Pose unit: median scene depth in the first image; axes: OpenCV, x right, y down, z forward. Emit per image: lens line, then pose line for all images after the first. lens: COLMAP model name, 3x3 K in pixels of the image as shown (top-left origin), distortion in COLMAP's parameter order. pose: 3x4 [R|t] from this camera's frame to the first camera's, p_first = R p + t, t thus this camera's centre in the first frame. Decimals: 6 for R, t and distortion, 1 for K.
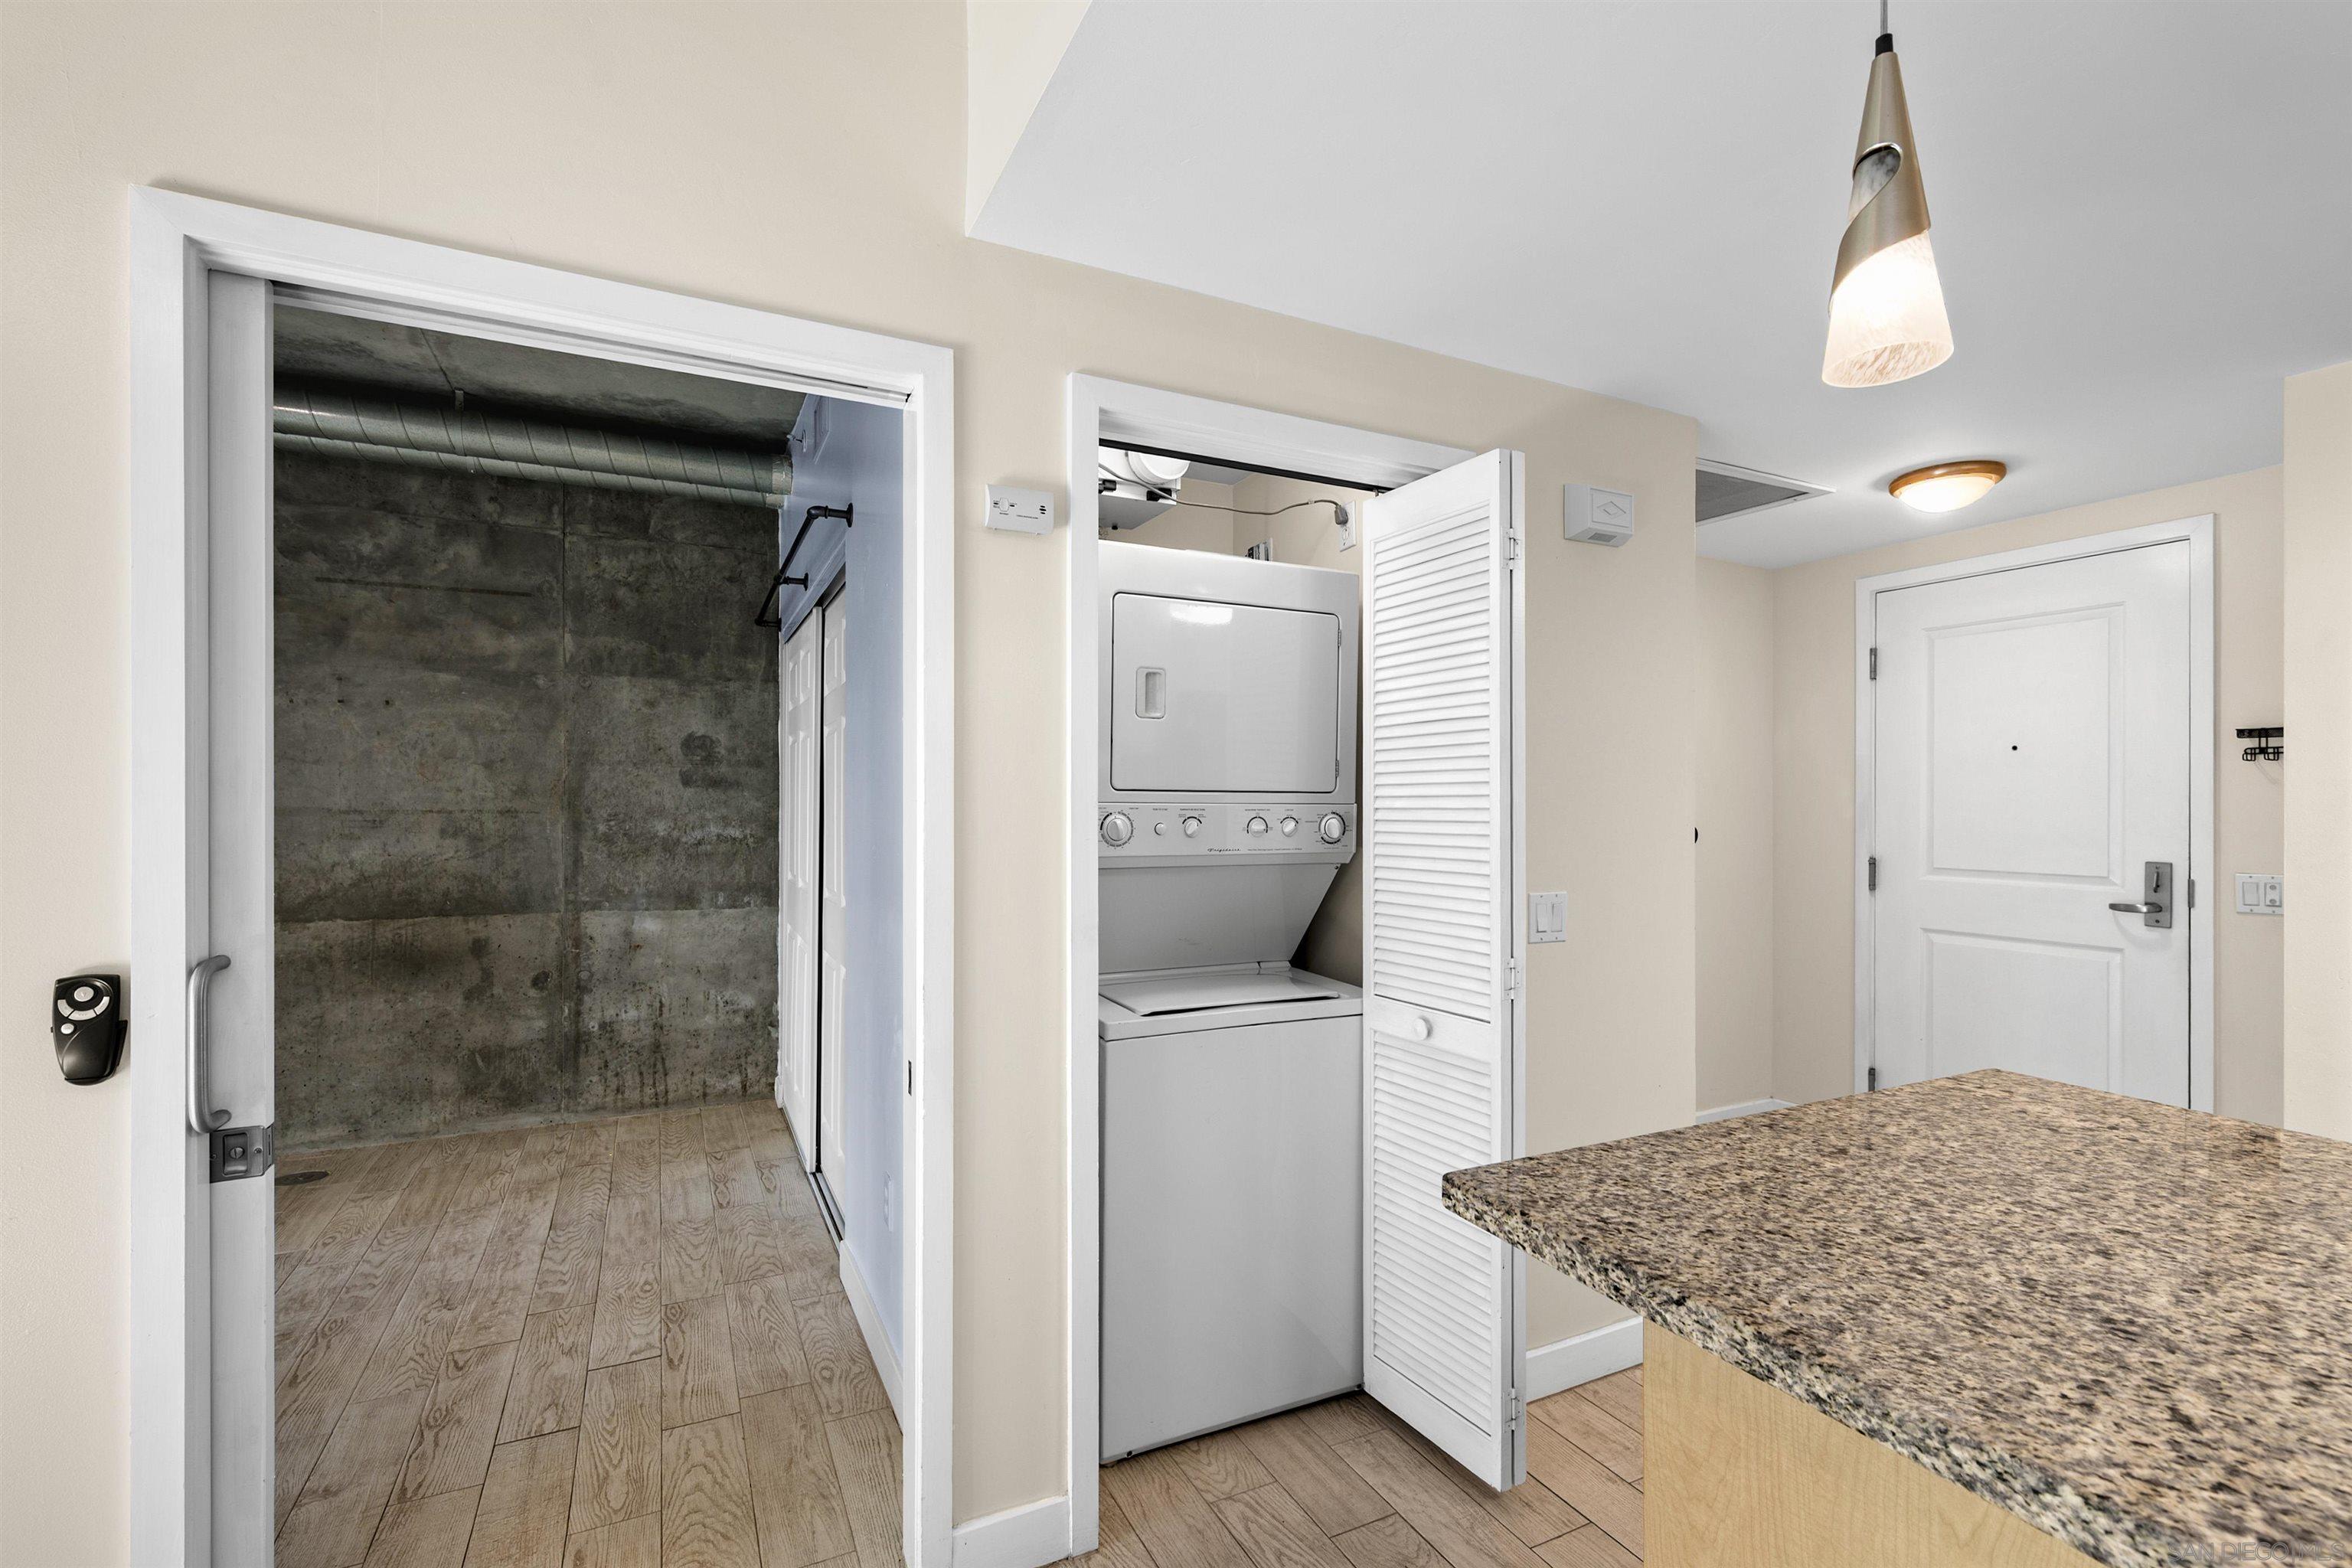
lens RADIAL K [[1043.1, 0, 1182.2], [0, 1043.1, 805.9], [0, 0, 1]] dist [0.000869, 0.000054]
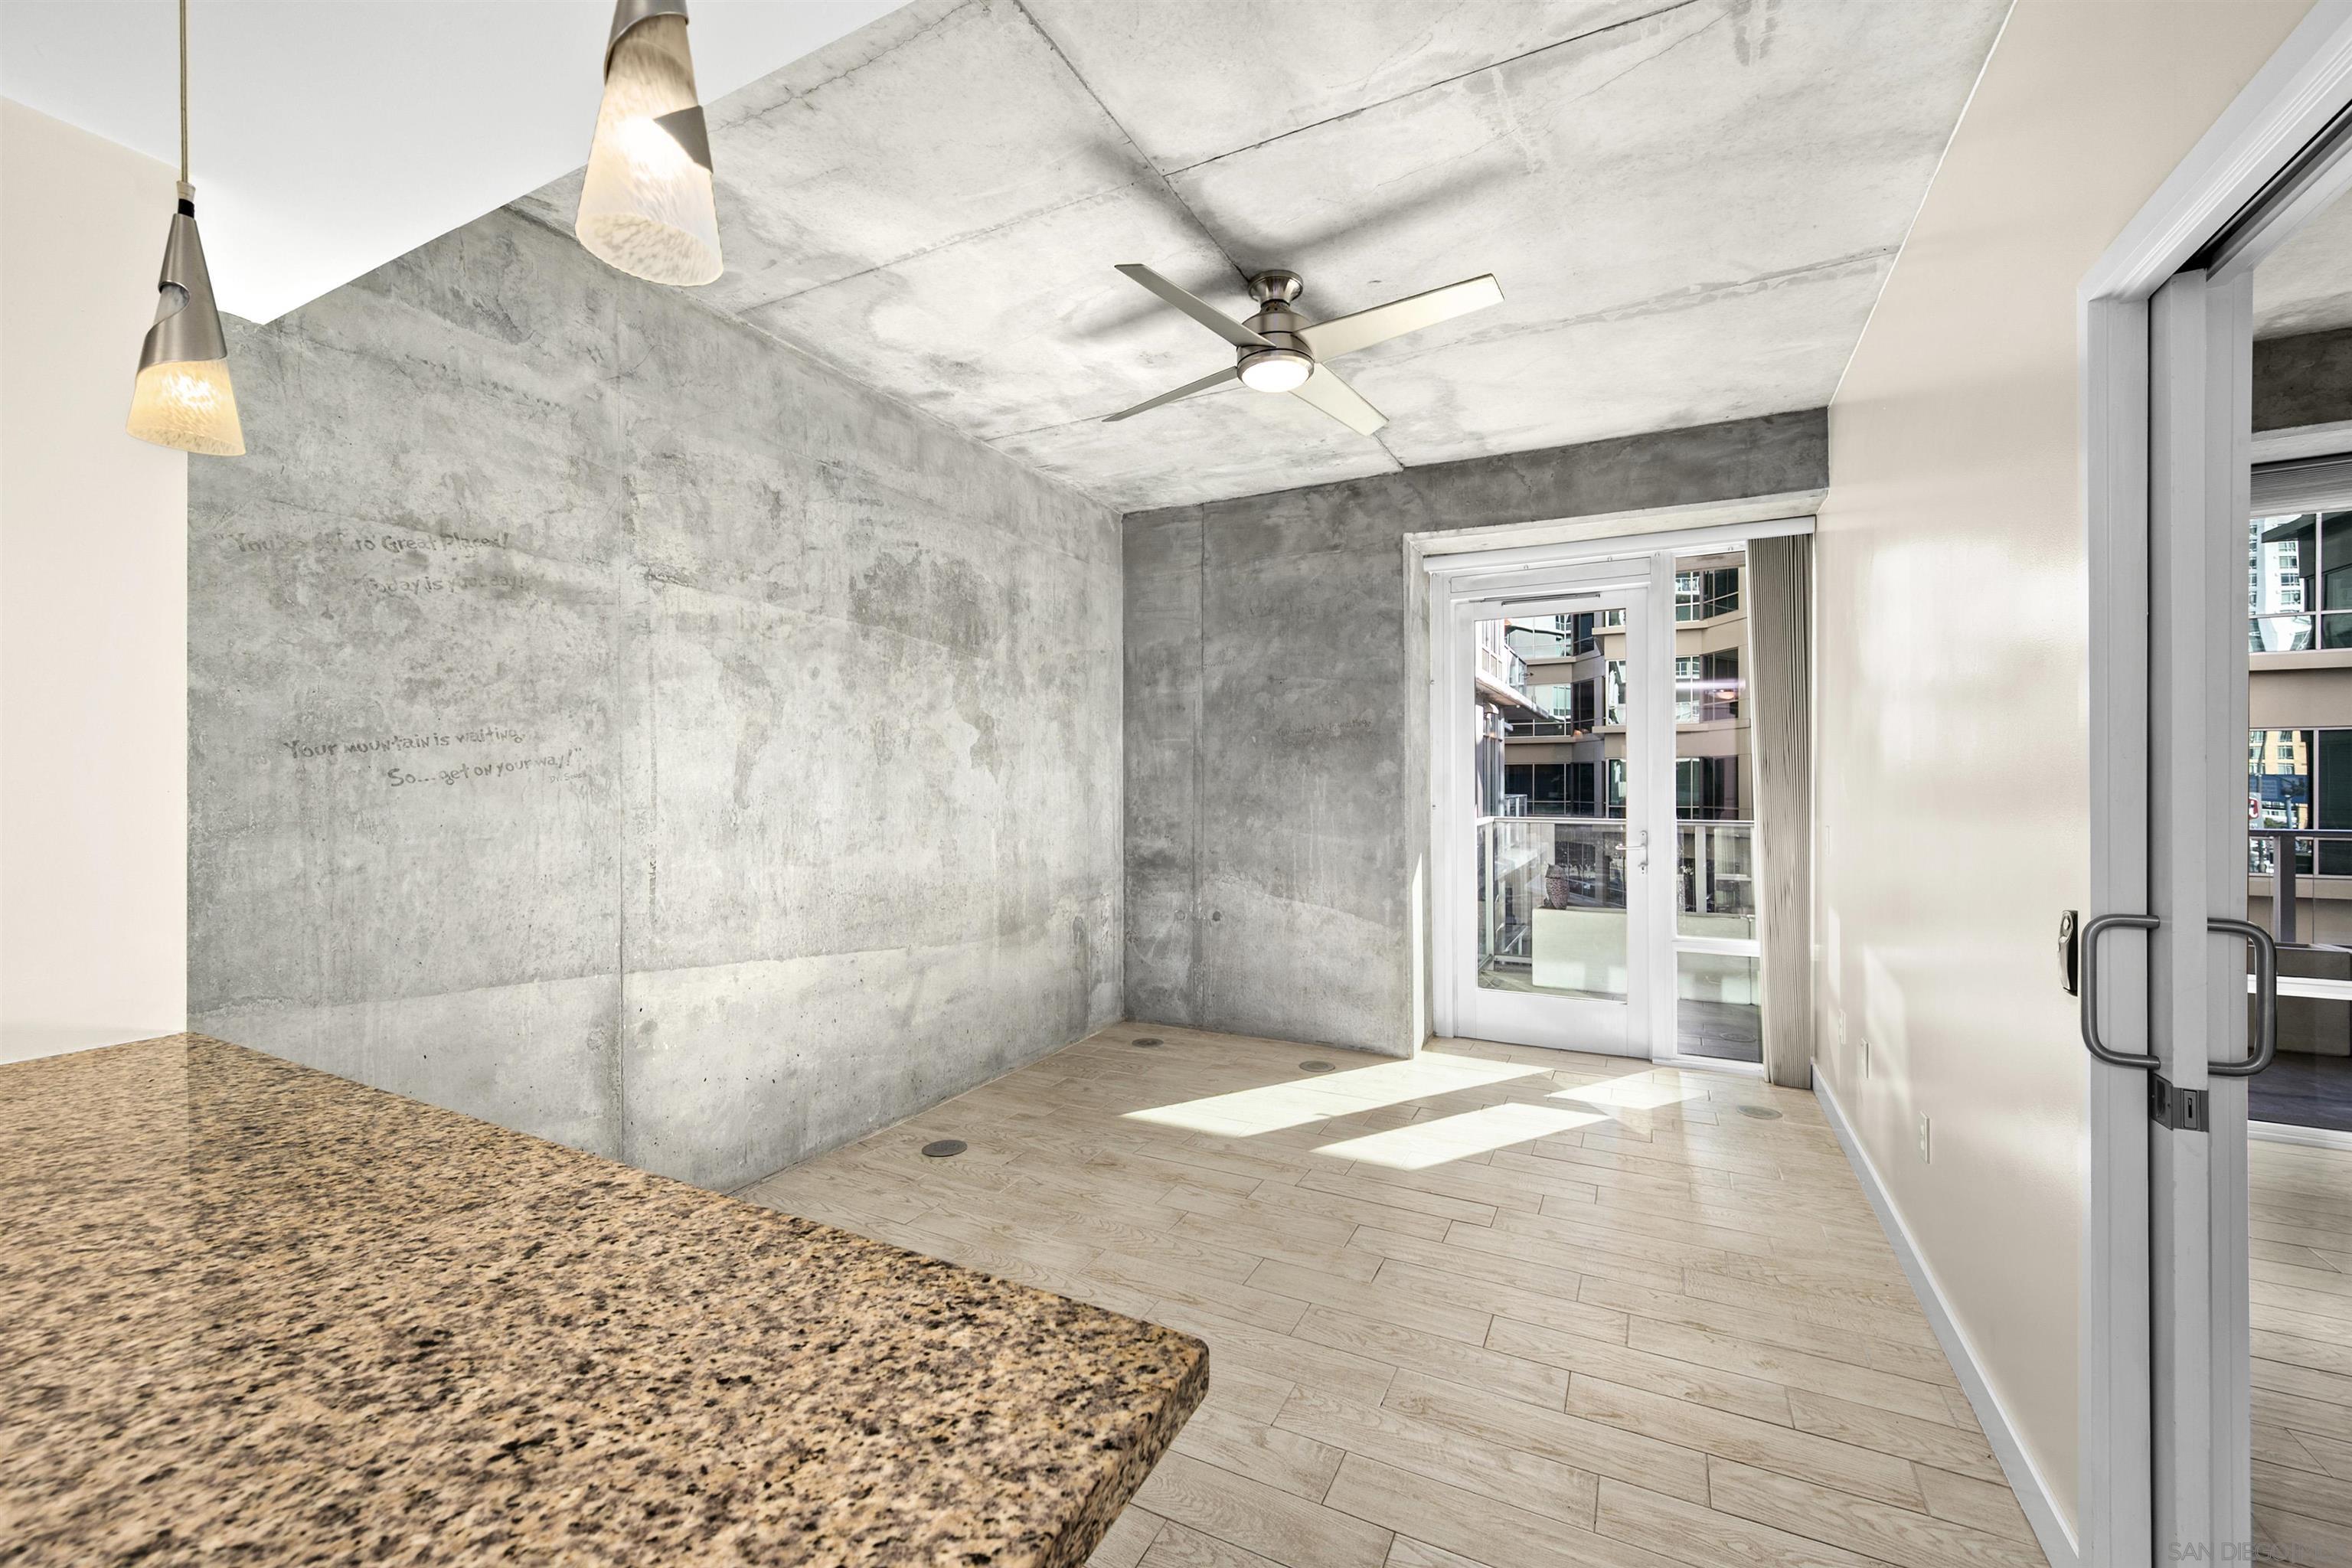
lens RADIAL K [[938.5, 0, 1176.0], [0, 938.5, 784.0], [0, 0, 1]] dist [-0.001505, -0.000471]
pose [[-0.806340, -0.000191, -0.591452, 0.169064], [-0.002572, 0.999992, 0.003183, 0.001387], [0.591447, 0.004087, -0.806334, 0.403655]]
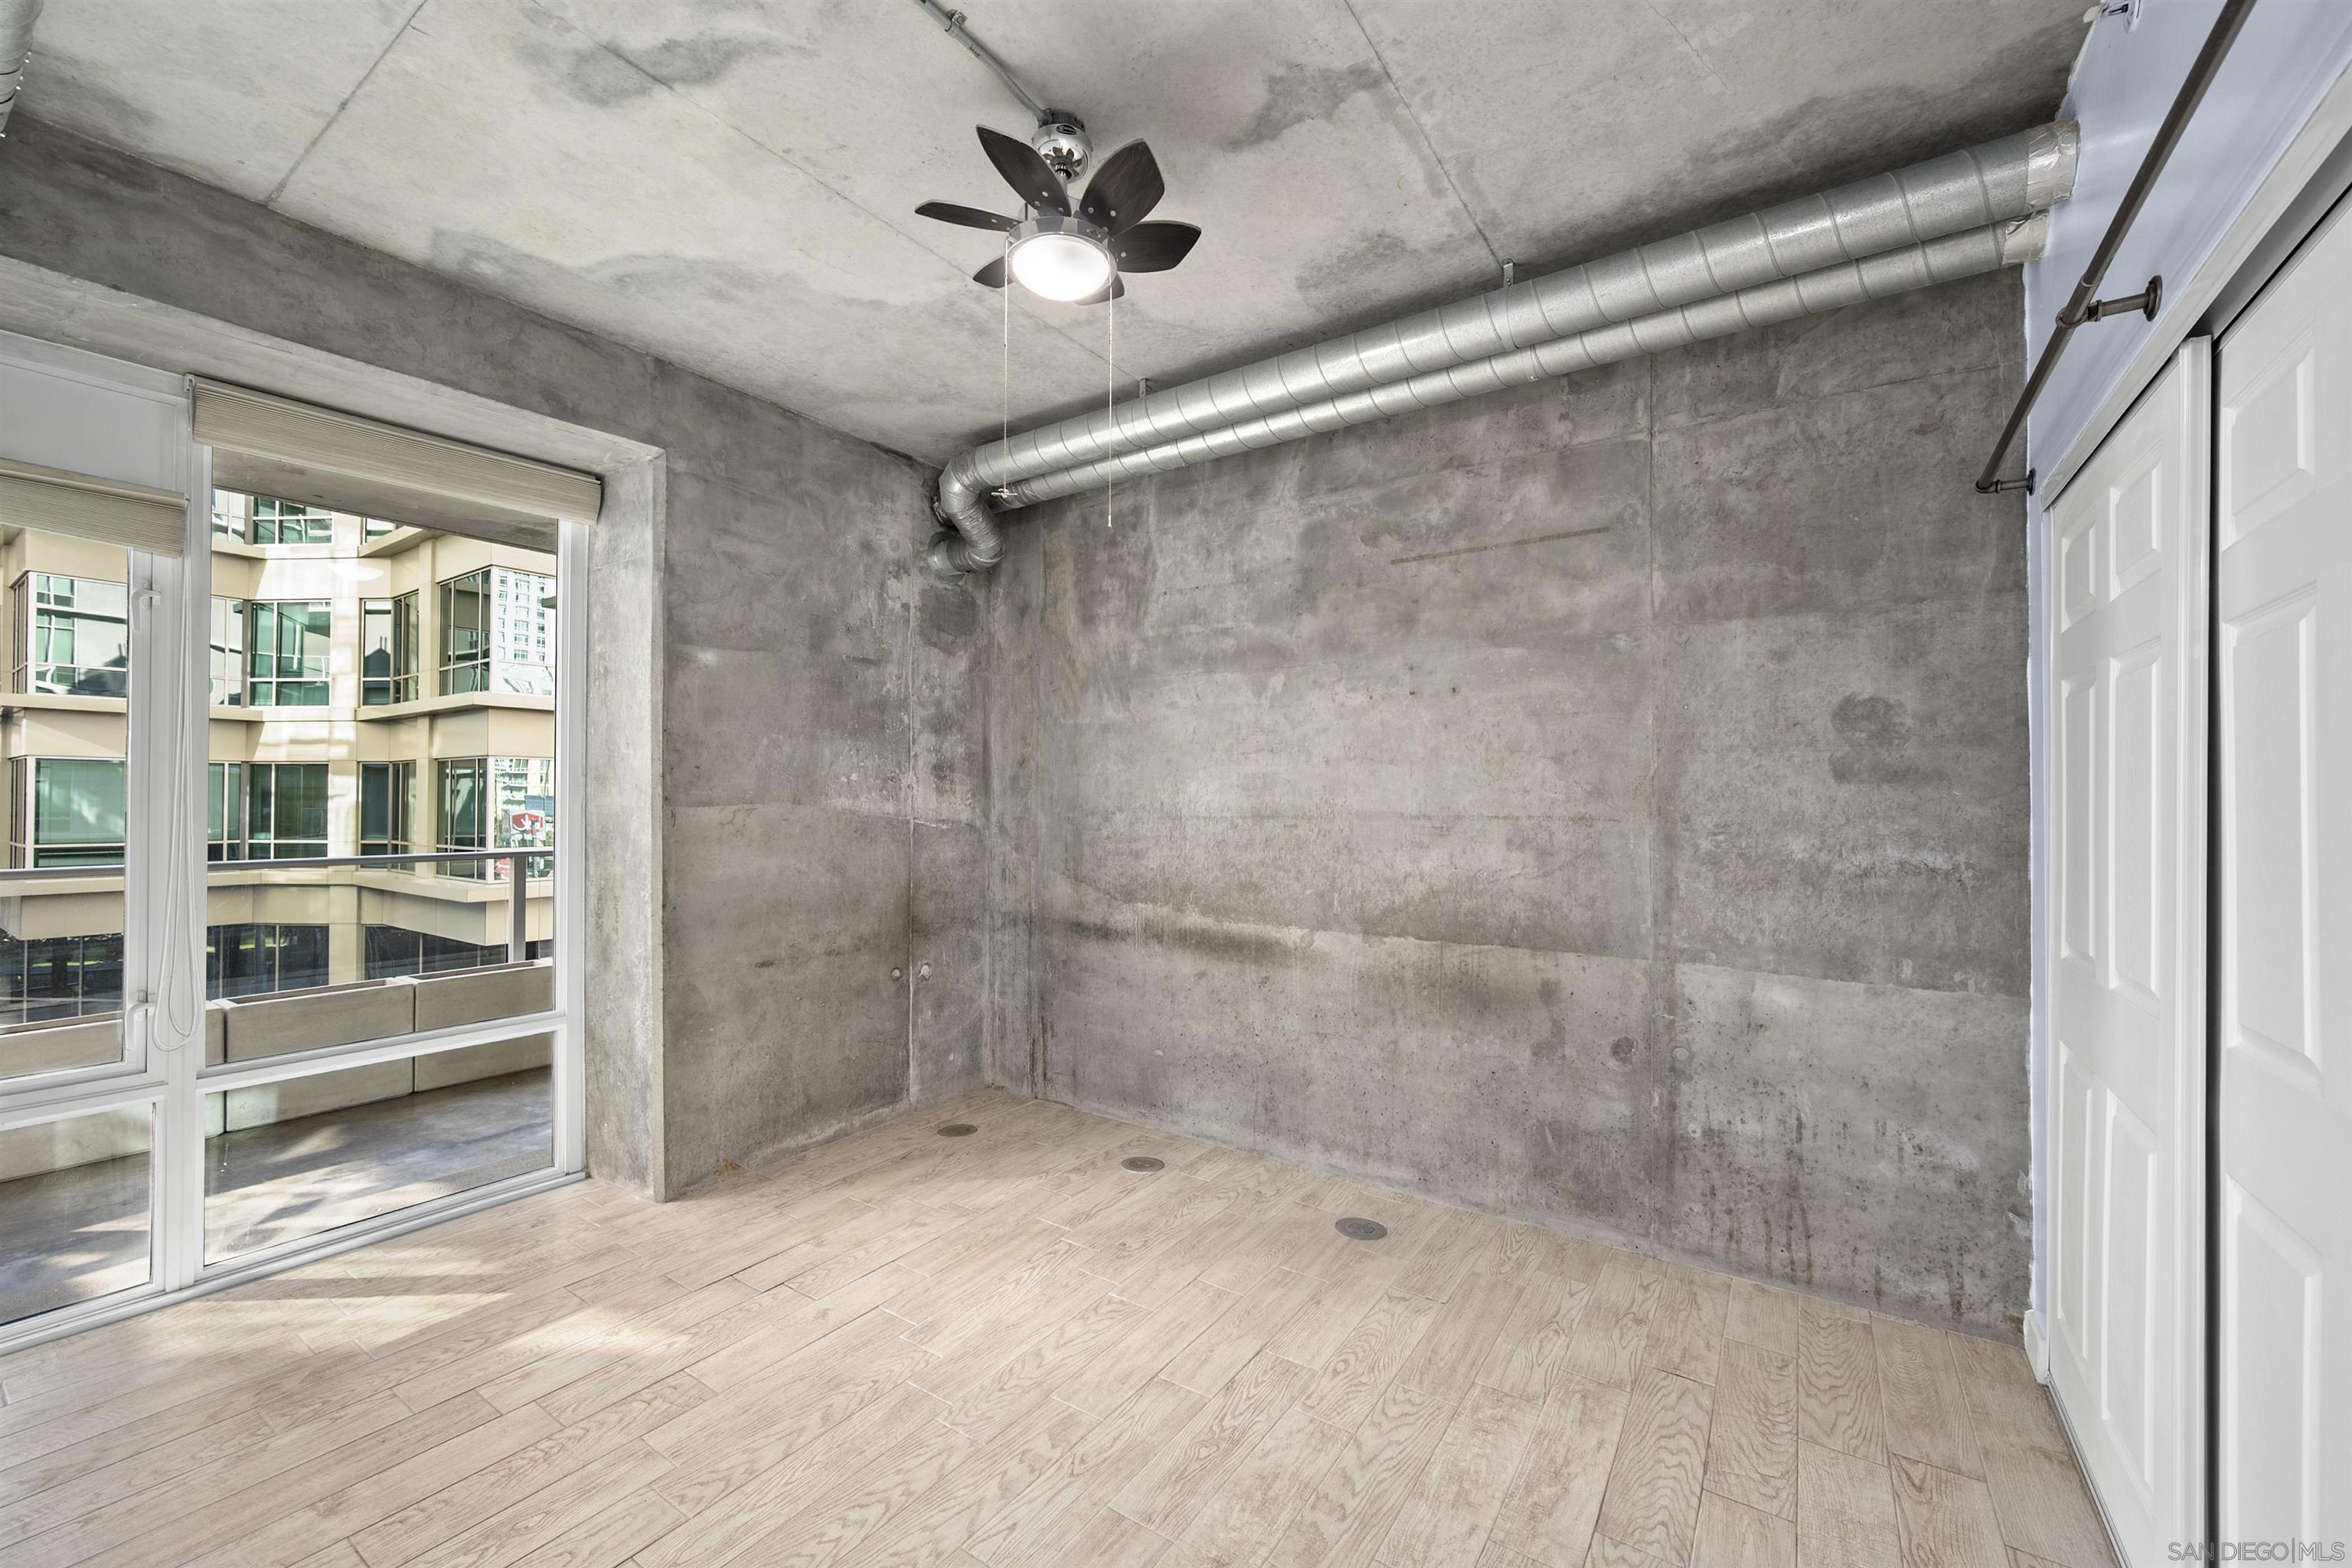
lens RADIAL K [[930.8, 0, 1173.3], [0, 930.8, 792.3], [0, 0, 1]] dist [0.000965, -0.000400]
pose [[0.488869, -0.009597, -0.872305, -0.207752], [-0.004275, 0.999901, -0.013396, -0.003659], [0.872347, 0.010278, 0.488779, 0.426012]]
